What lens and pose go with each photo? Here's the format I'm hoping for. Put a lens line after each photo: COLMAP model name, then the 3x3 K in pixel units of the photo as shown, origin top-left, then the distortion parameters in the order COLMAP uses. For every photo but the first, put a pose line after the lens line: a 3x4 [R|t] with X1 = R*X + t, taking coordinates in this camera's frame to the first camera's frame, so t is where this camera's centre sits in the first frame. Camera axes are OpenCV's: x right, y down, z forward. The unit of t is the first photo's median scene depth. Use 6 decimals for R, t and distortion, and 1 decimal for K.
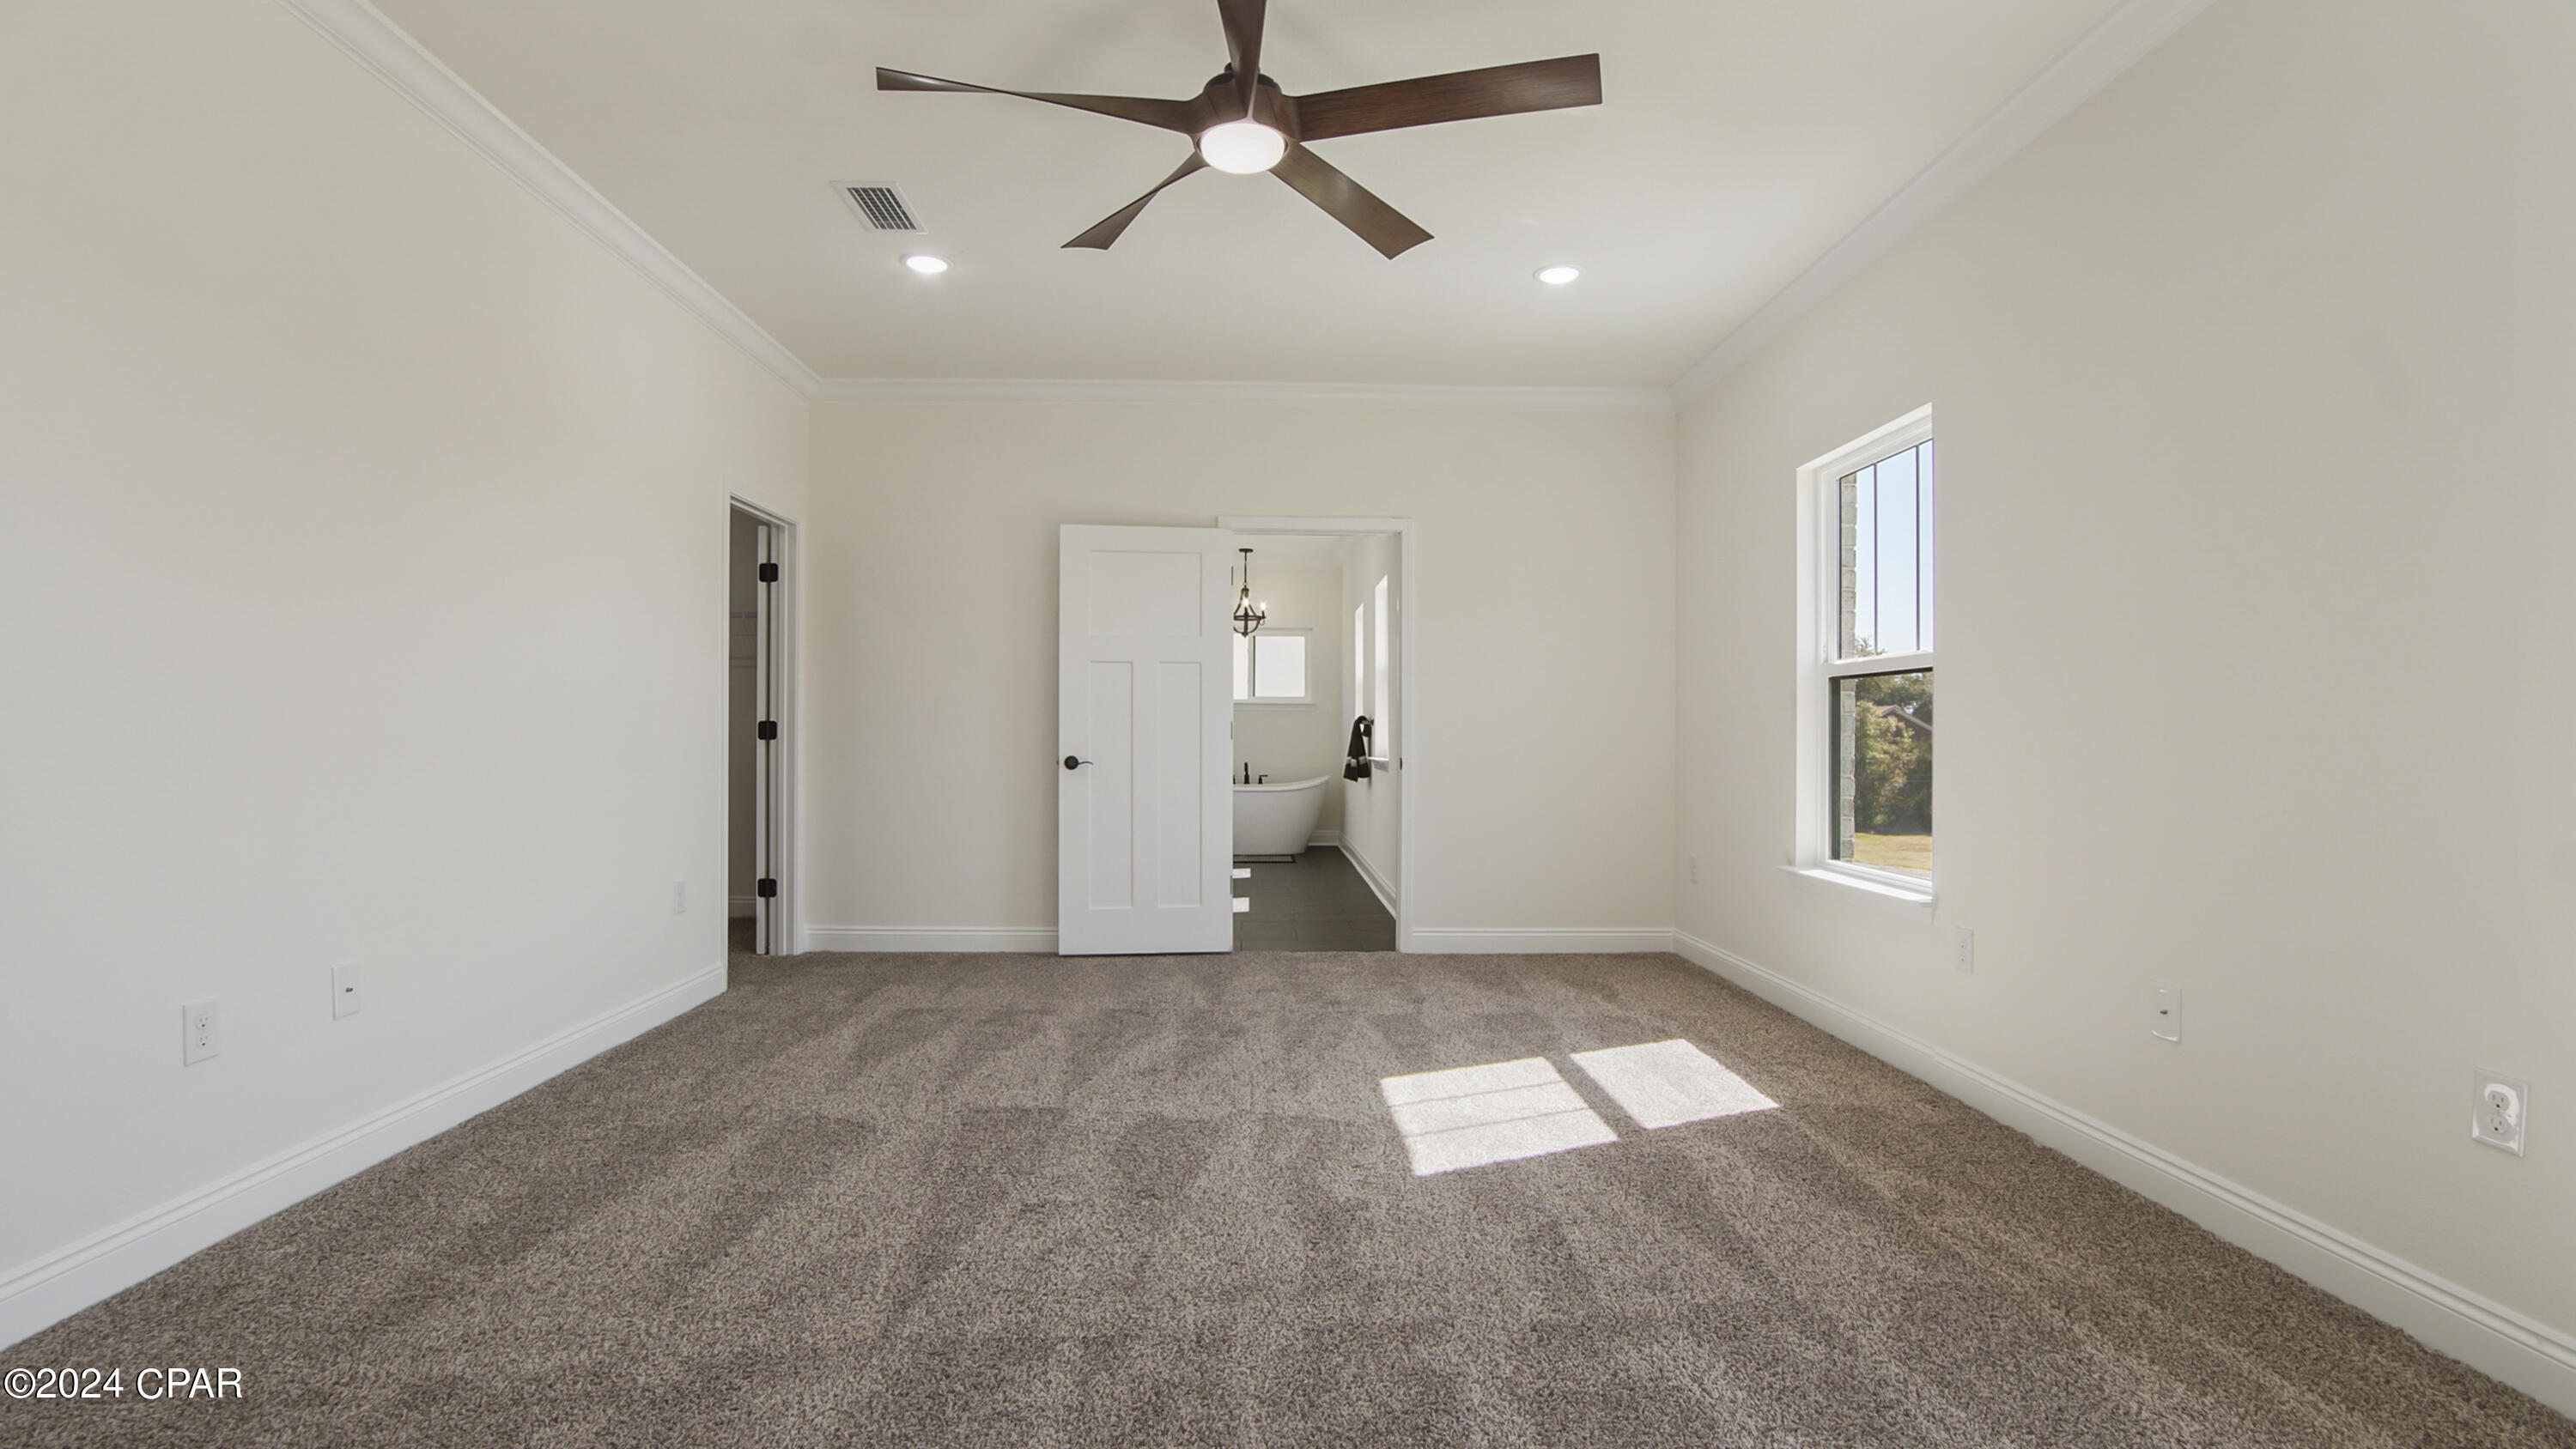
lens RADIAL K [[1188.4, 0, 1284.5], [0, 1188.4, 739.1], [0, 0, 1]] dist [-0.021804, 0.000315]
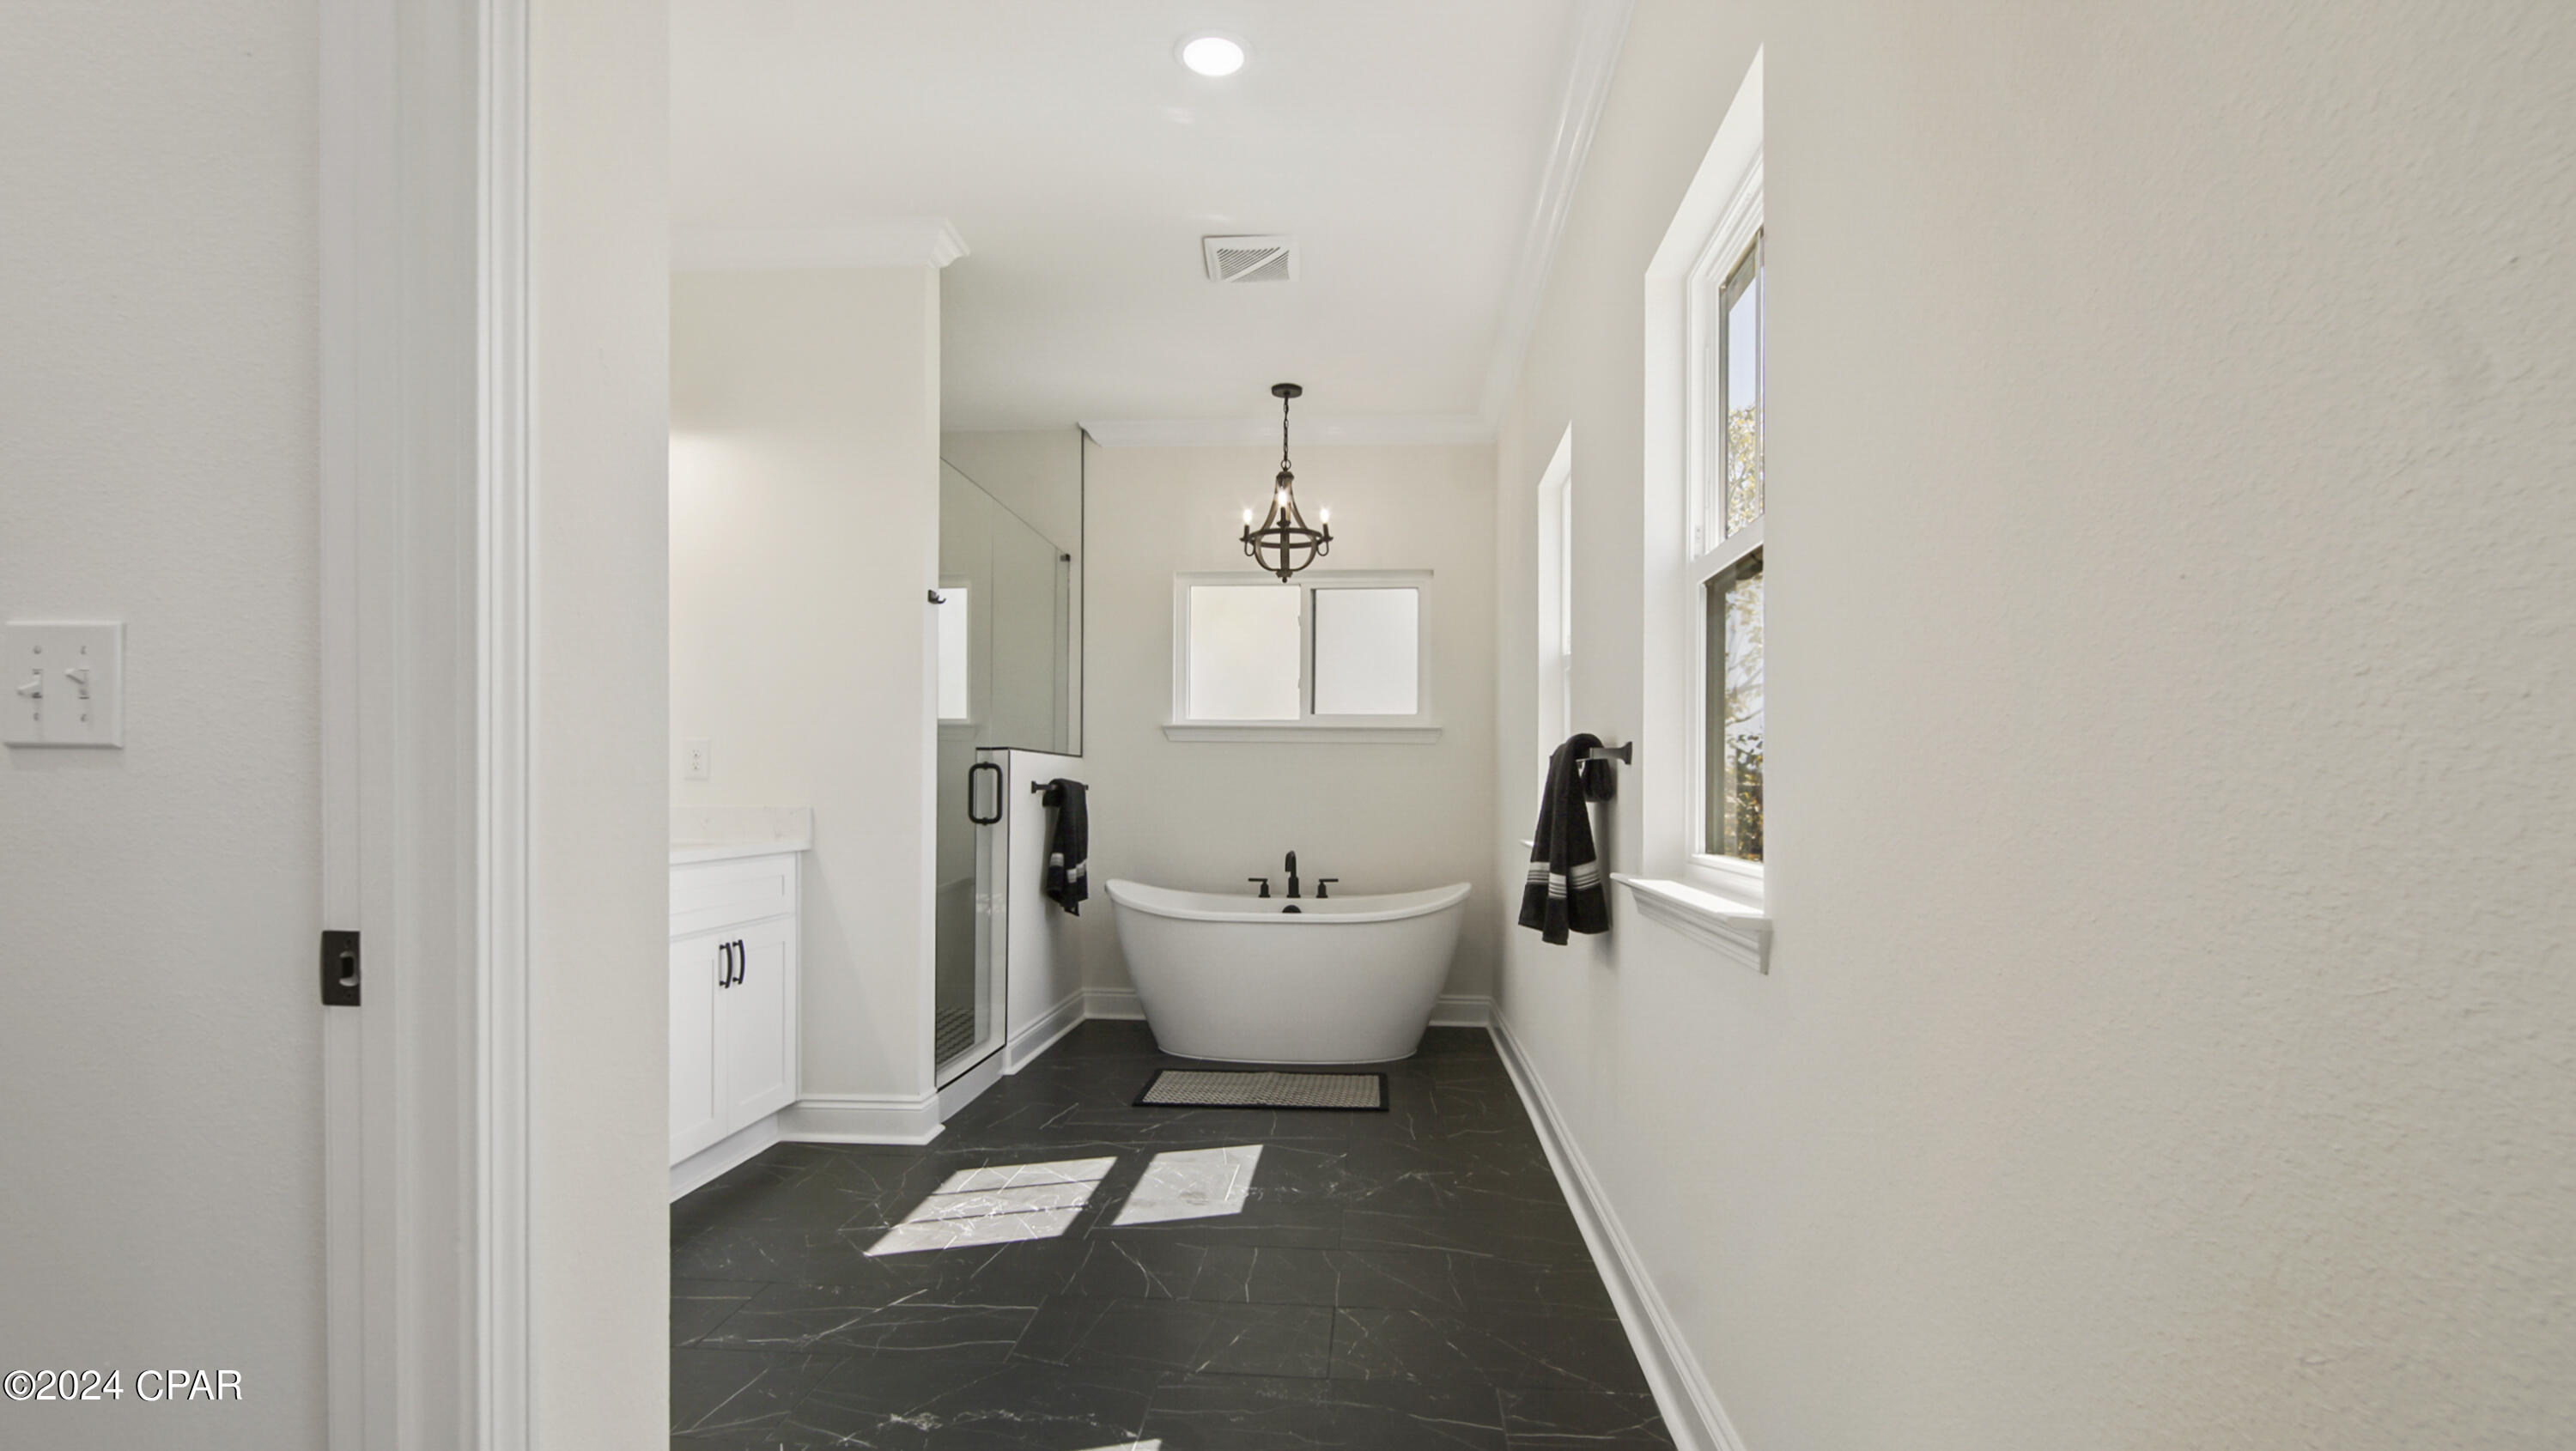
lens RADIAL K [[1188.5, 0, 1284.5], [0, 1188.5, 740.1], [0, 0, 1]] dist [-0.021804, 0.000315]
pose [[0.993509, -0.002574, -0.113728, 0.024198], [-0.002829, 0.998876, -0.047319, -0.002876], [0.113722, 0.047333, 0.992384, 0.715784]]
